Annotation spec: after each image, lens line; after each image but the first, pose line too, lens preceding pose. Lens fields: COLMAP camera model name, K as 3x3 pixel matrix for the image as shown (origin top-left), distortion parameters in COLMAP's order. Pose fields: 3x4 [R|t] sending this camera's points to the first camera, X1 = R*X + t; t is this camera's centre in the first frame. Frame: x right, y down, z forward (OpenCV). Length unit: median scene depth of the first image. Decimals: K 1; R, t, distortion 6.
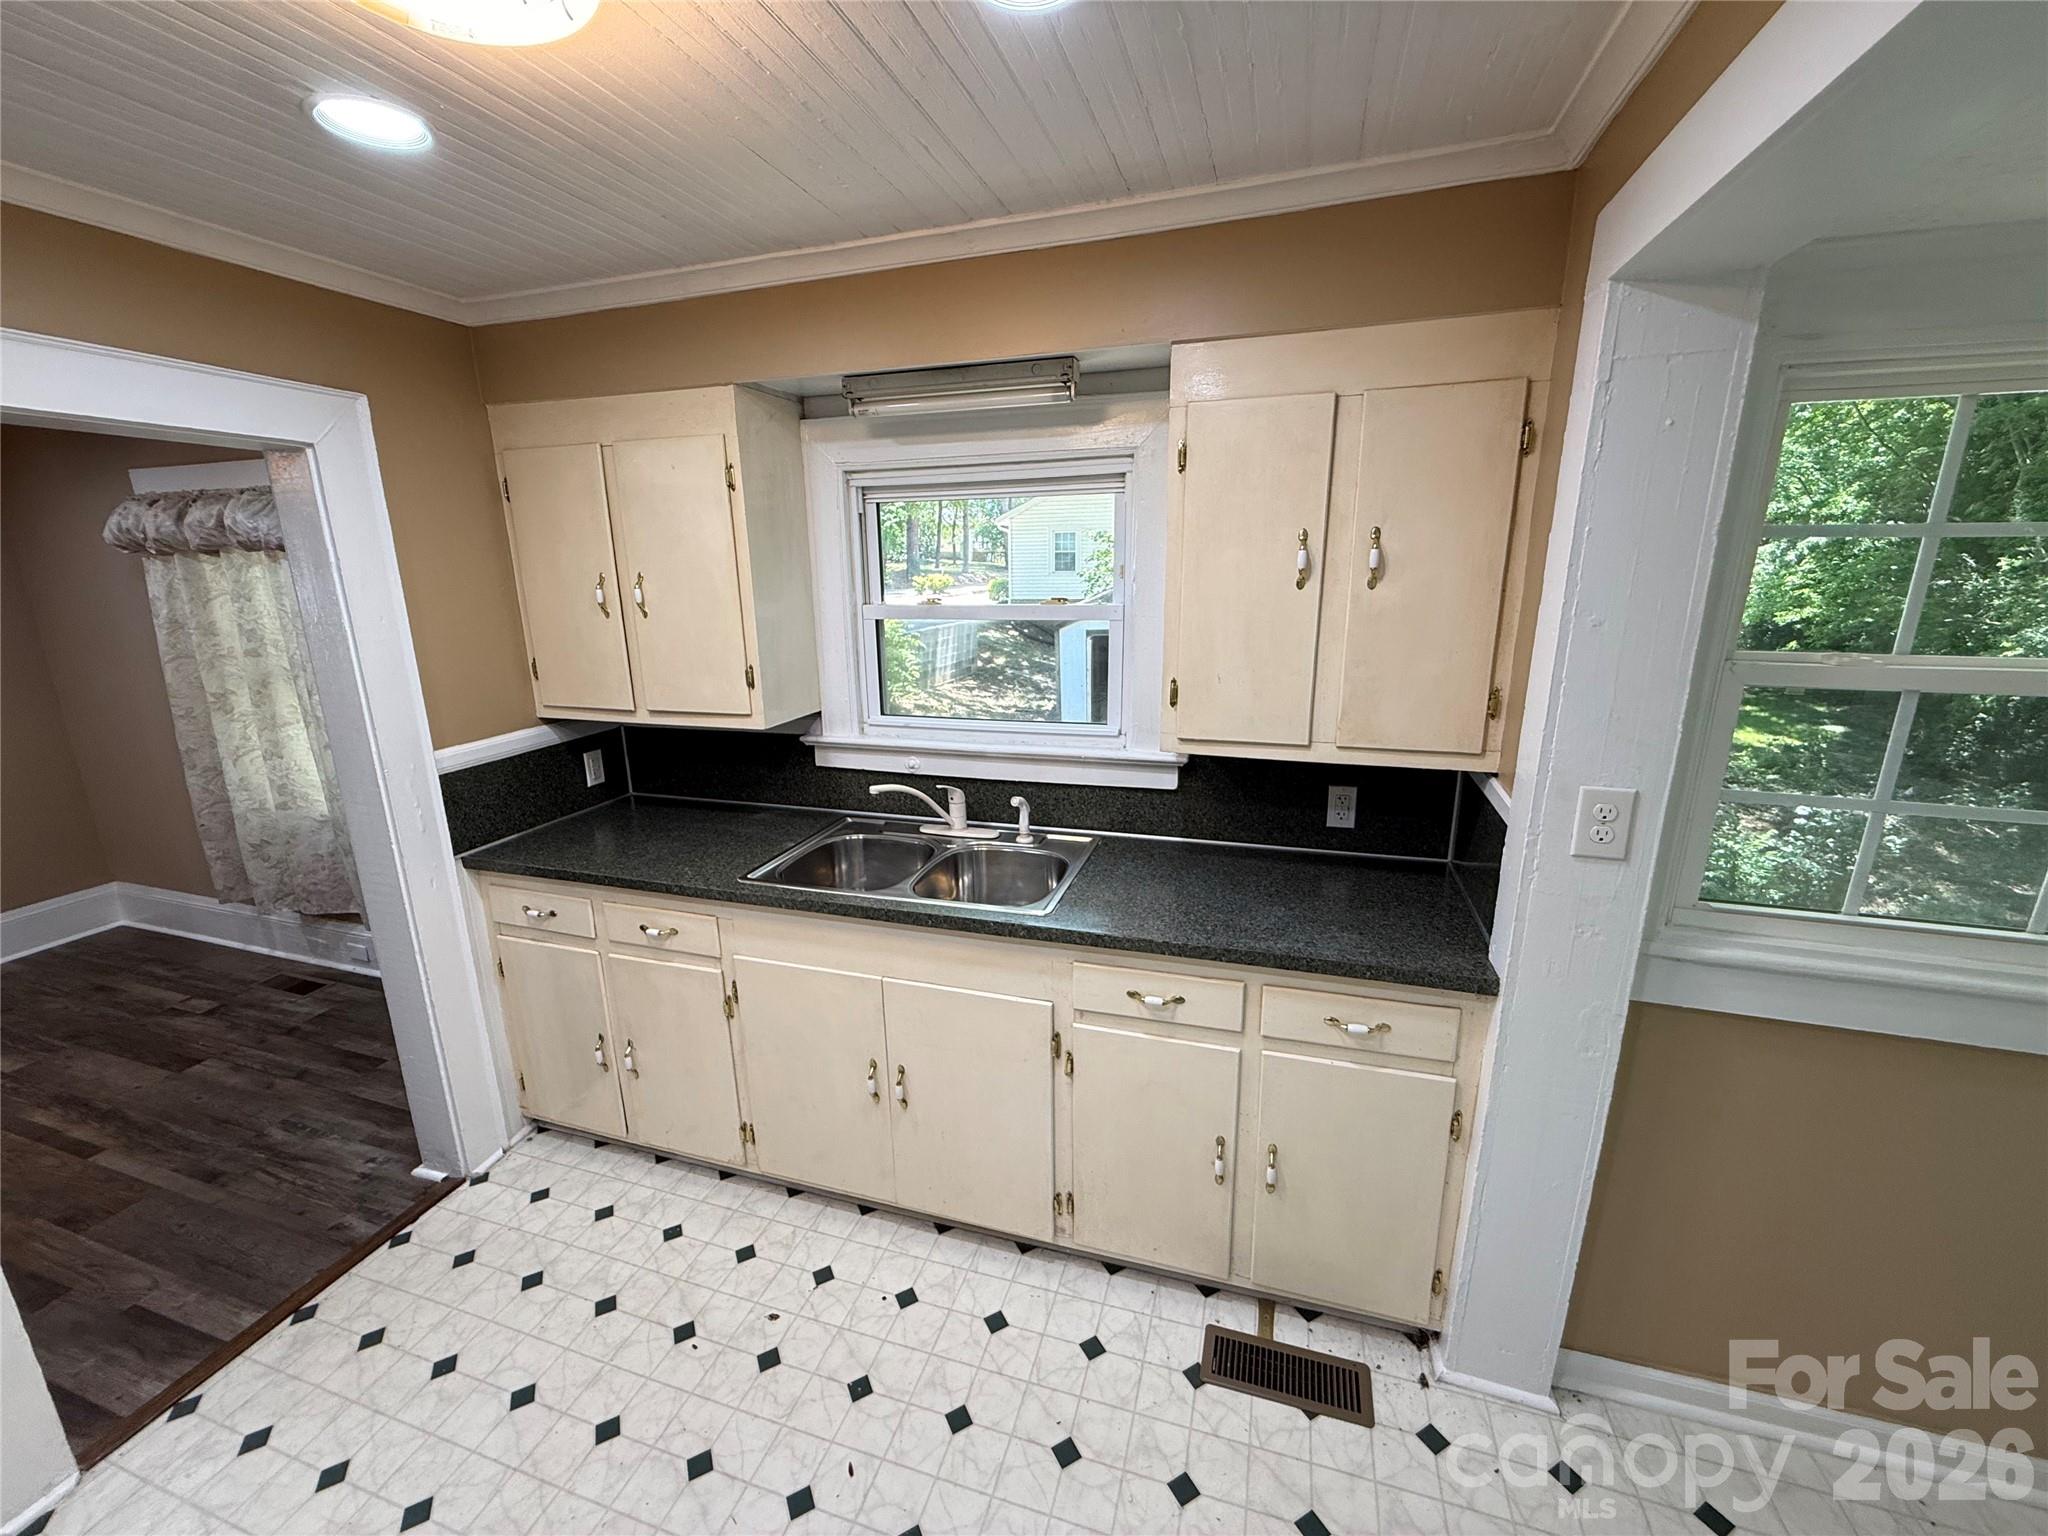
lens RADIAL K [[818.9, 0, 1024.0], [0, 818.9, 768.0], [0, 0, 1]] dist [0.000701, -0.000212]
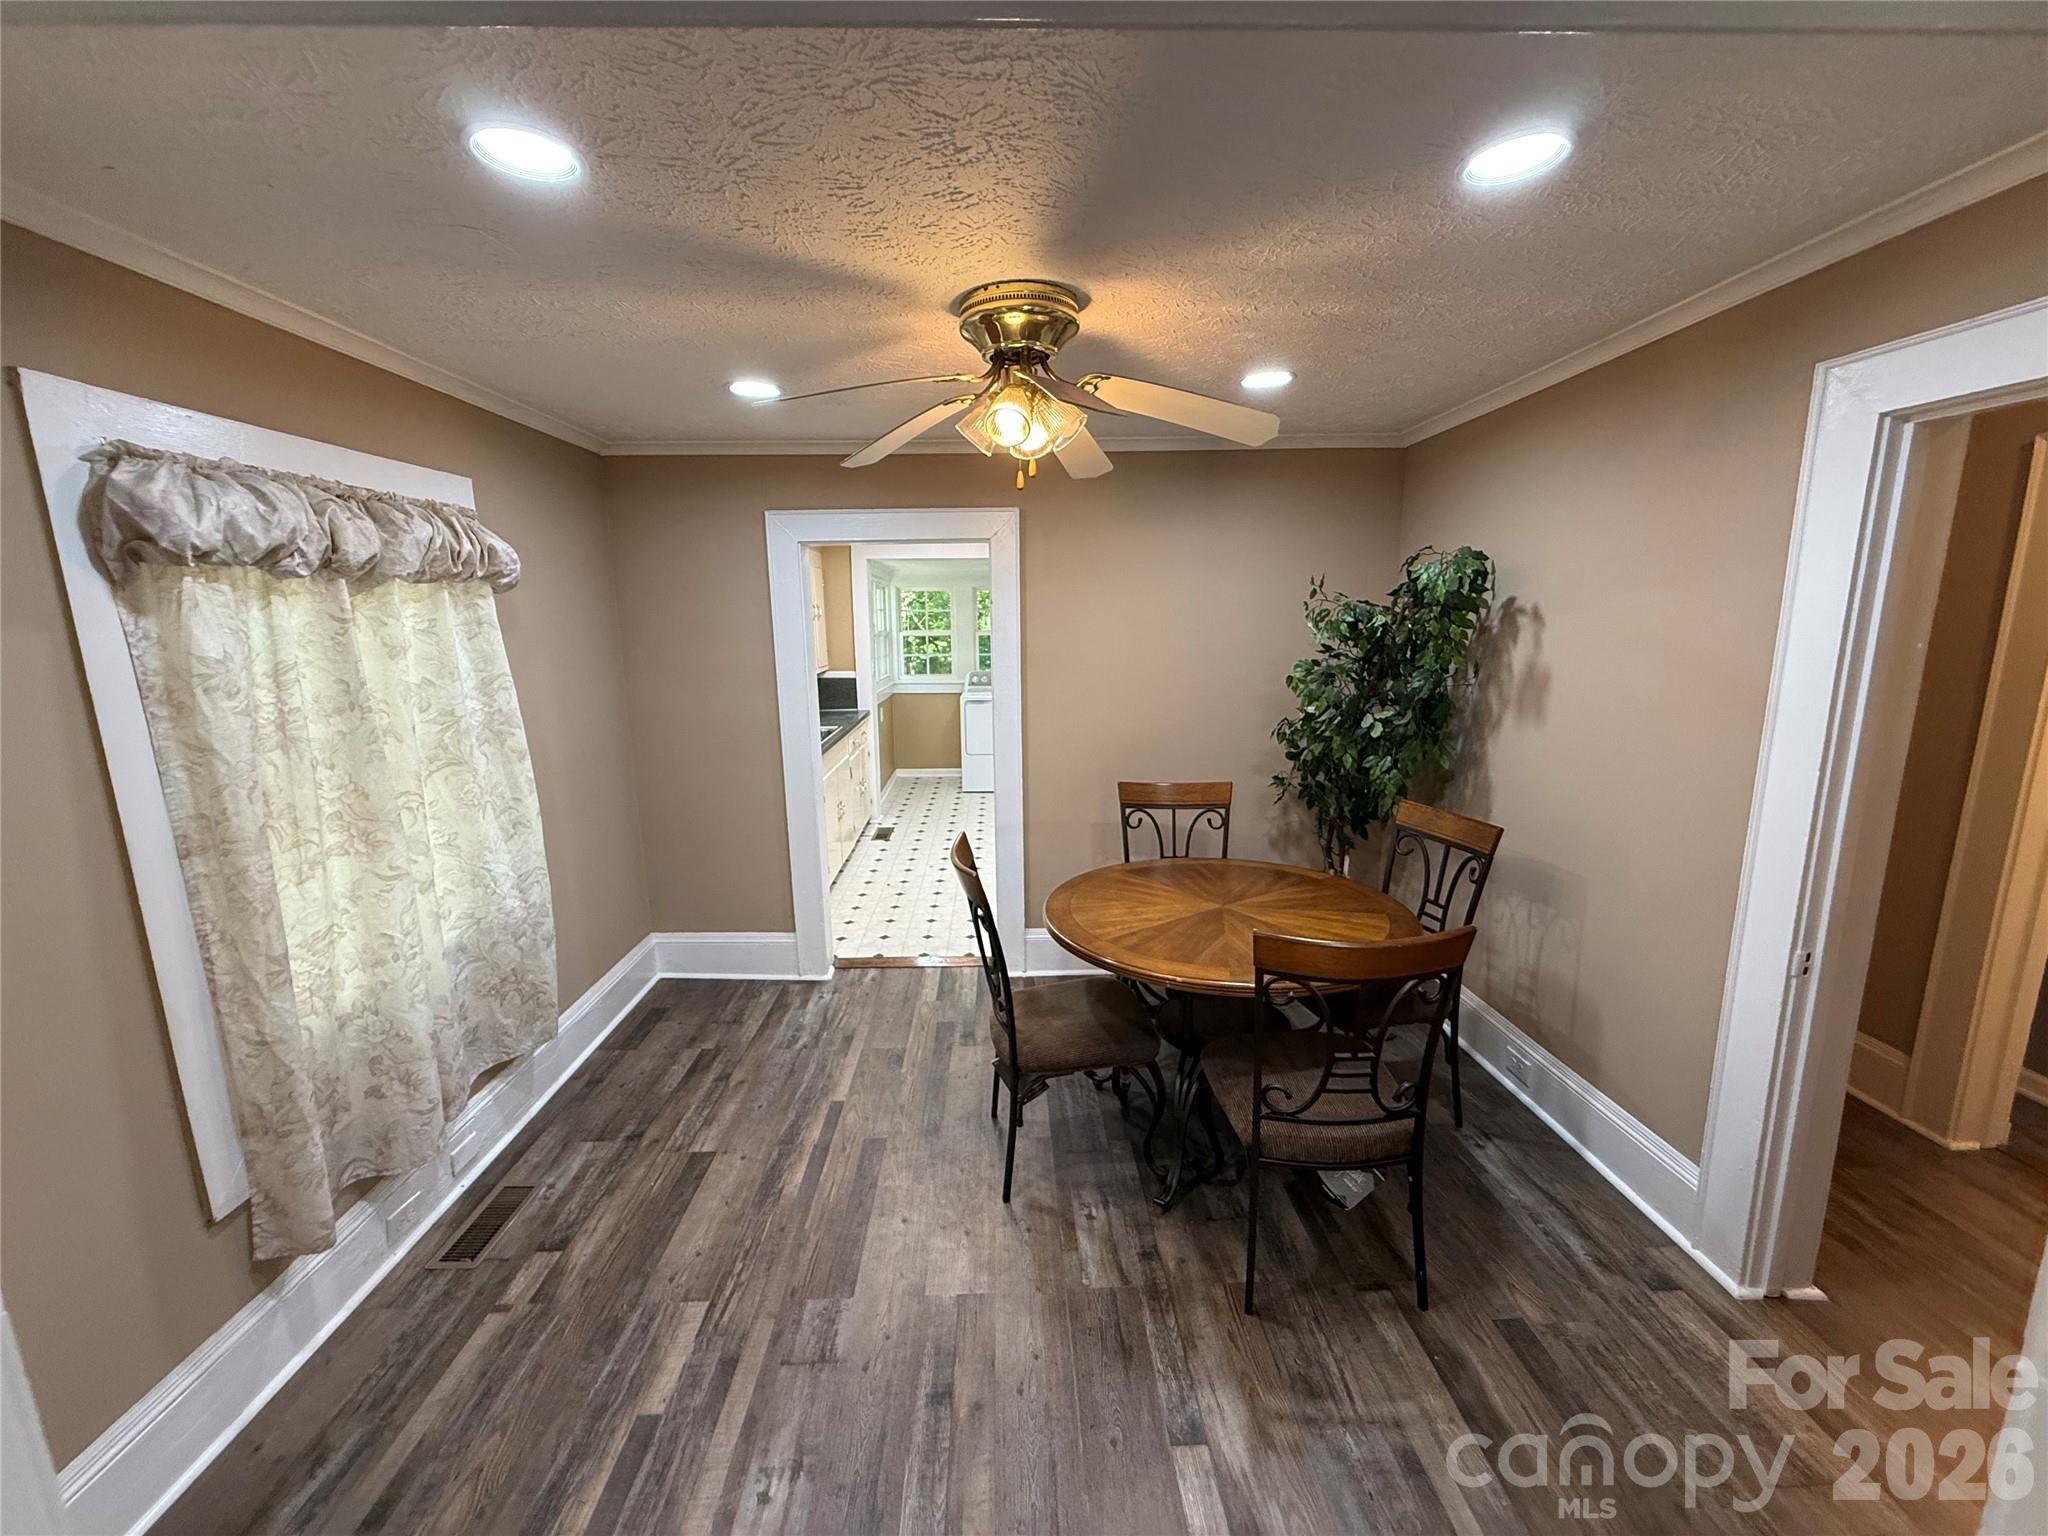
lens RADIAL K [[821.8, 0, 1018.4], [0, 821.8, 769.5], [0, 0, 1]] dist [0.000187, -0.000088]
pose [[-0.332580, -0.154667, 0.930306, -3.079133], [0.255196, 0.934898, 0.246662, -0.258291], [-0.907891, 0.319445, -0.271458, 1.297232]]
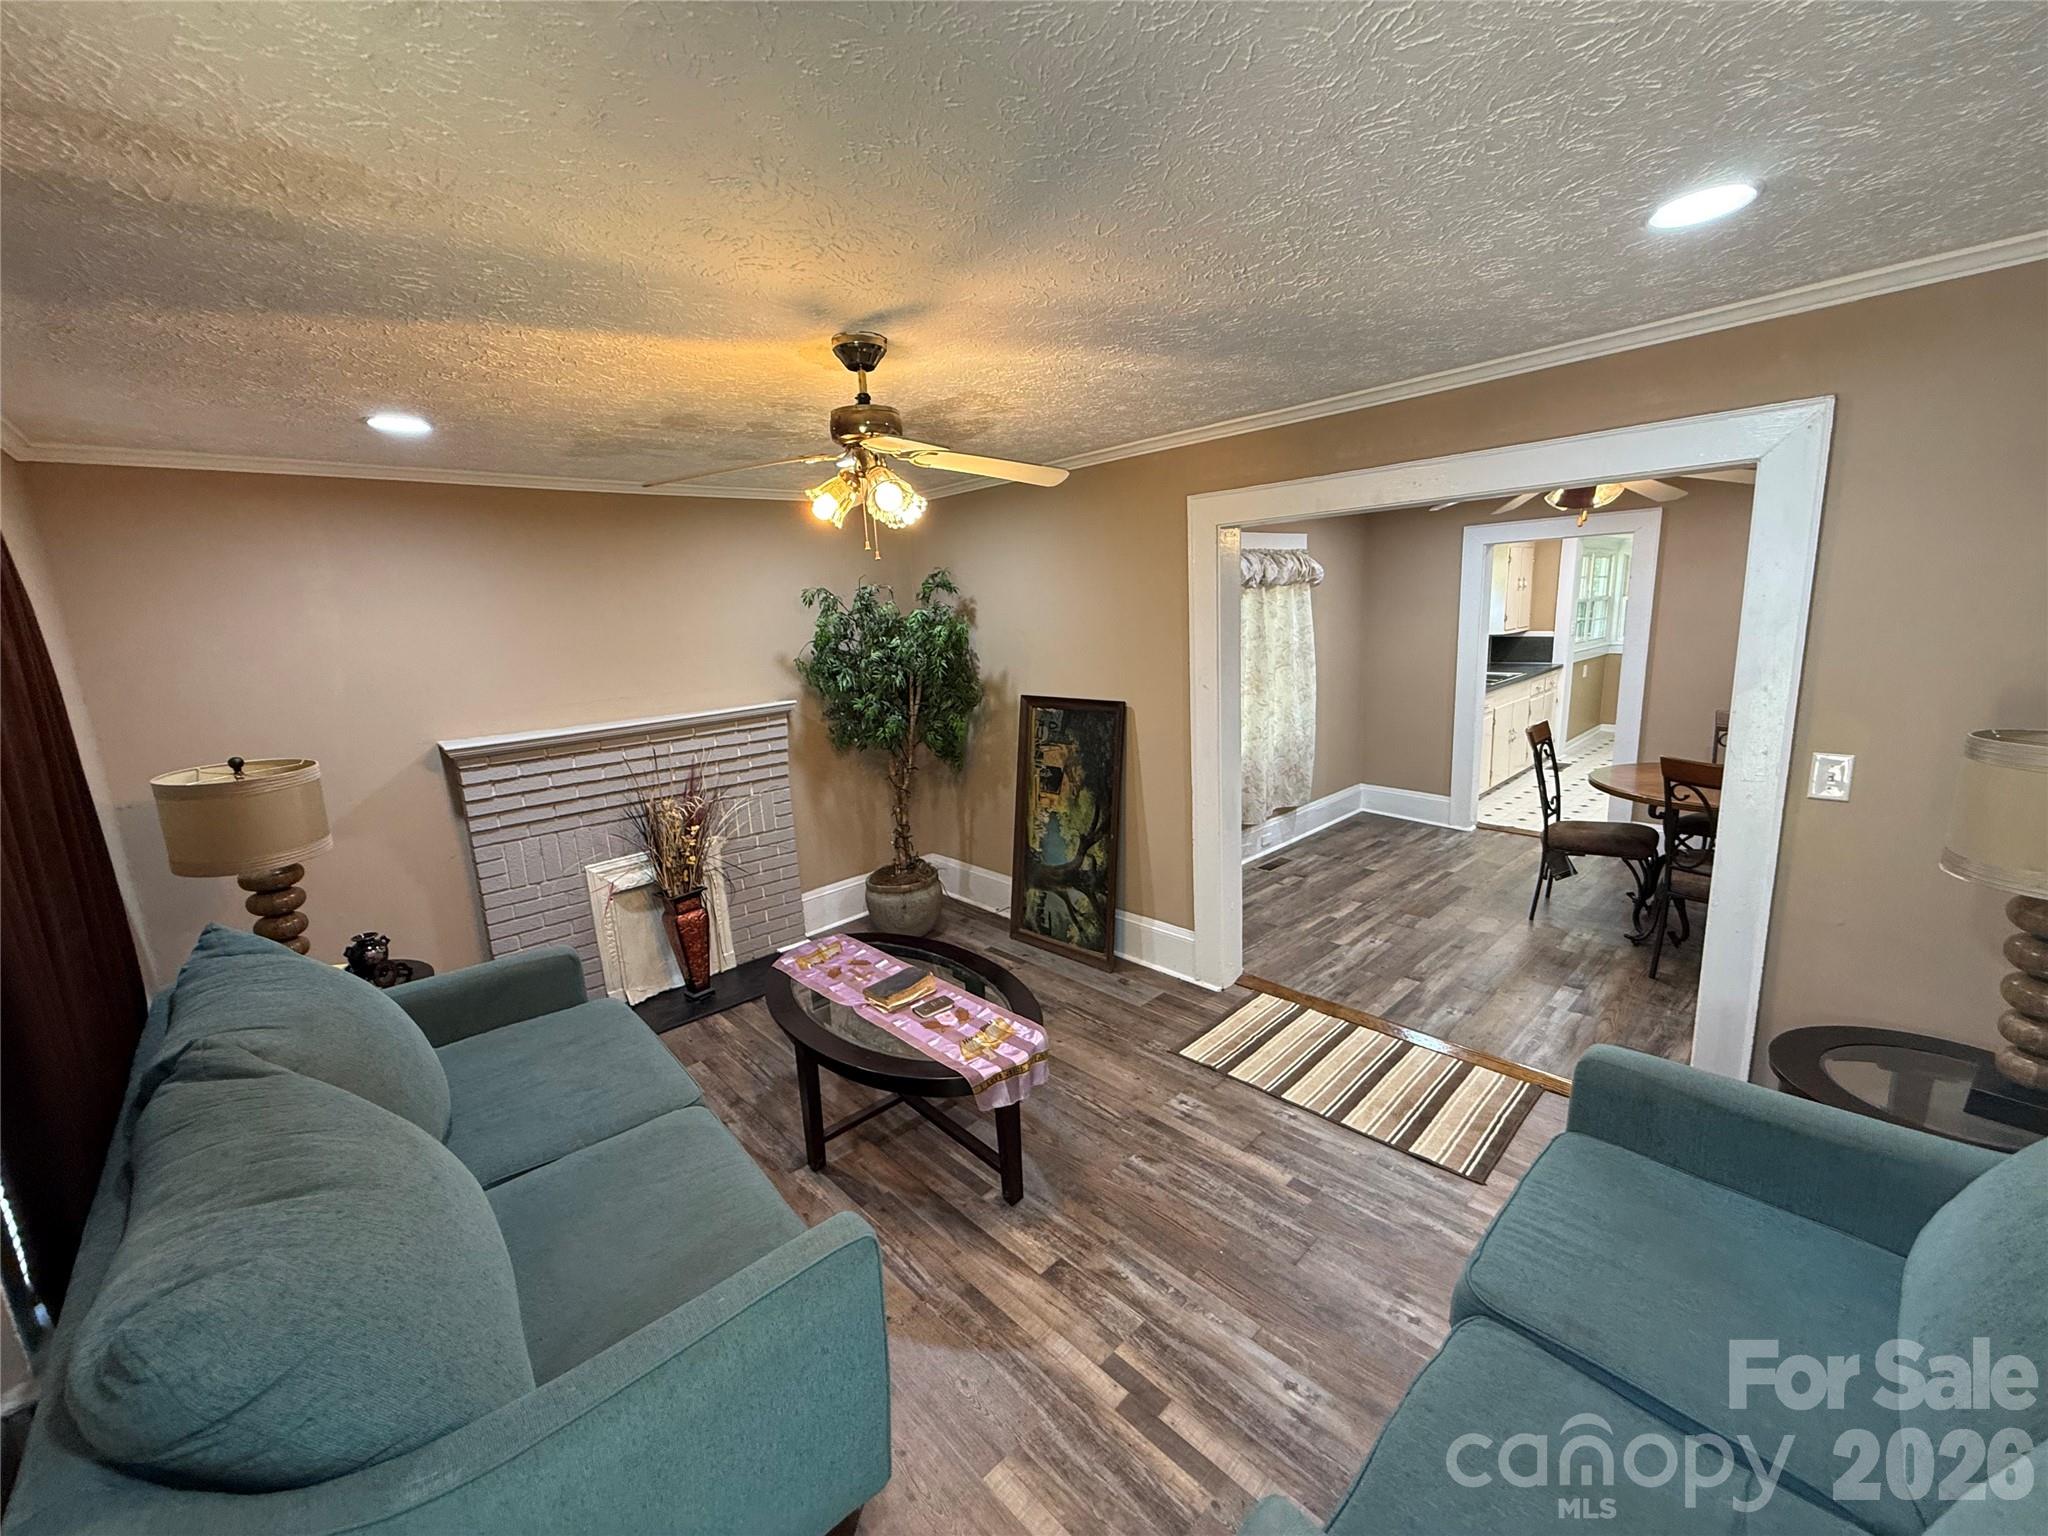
lens RADIAL K [[821.8, 0, 1018.4], [0, 821.8, 769.5], [0, 0, 1]] dist [0.000187, -0.000088]
pose [[0.485070, -0.177046, 0.856365, -4.644693], [0.258615, 0.964530, 0.052921, -0.216586], [-0.835359, 0.195798, 0.513652, 1.109994]]
